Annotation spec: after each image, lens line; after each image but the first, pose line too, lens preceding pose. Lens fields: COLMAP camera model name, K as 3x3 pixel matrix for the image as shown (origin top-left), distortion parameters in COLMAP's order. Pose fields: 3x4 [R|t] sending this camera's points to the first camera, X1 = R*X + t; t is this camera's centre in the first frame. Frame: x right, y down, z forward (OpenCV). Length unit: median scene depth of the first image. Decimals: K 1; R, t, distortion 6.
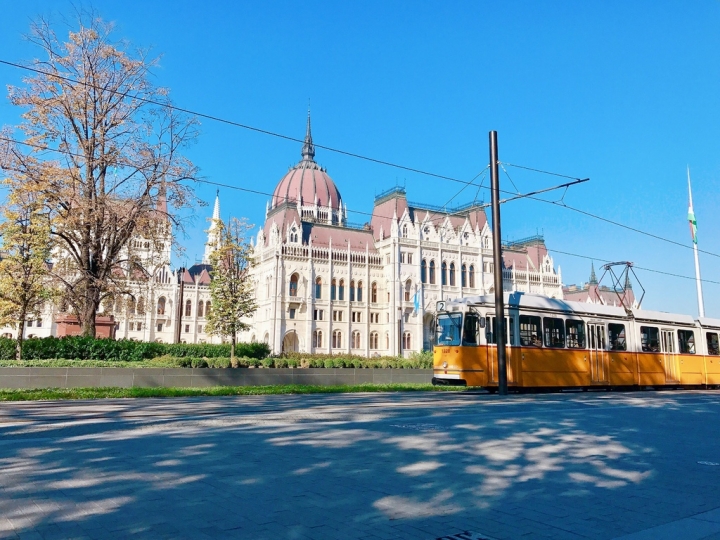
lens RADIAL K [[570.3, 0, 360.0], [0, 570.3, 270.0], [0, 0, 1]] dist [0.005214, -0.003448]
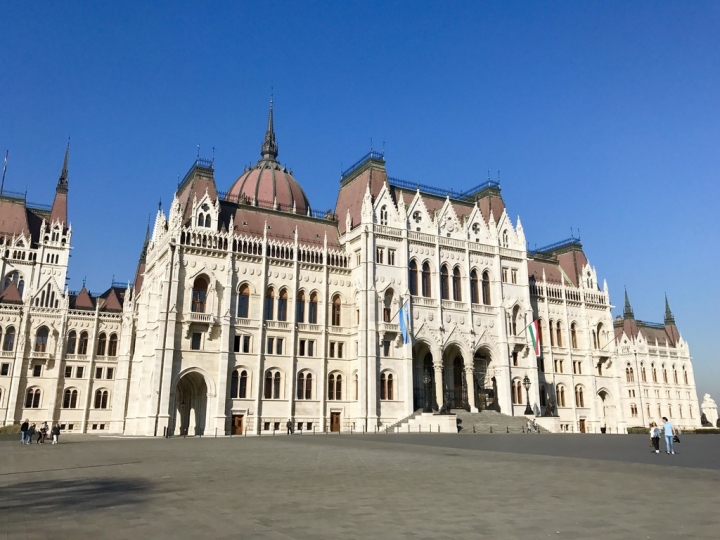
lens RADIAL K [[570.3, 0, 360.0], [0, 570.3, 270.0], [0, 0, 1]] dist [0.005214, -0.003448]
pose [[0.999946, -0.004554, 0.009391, 0.046129], [0.005364, 0.996105, -0.088016, 0.051464], [-0.008953, 0.088062, 0.996075, 0.360850]]
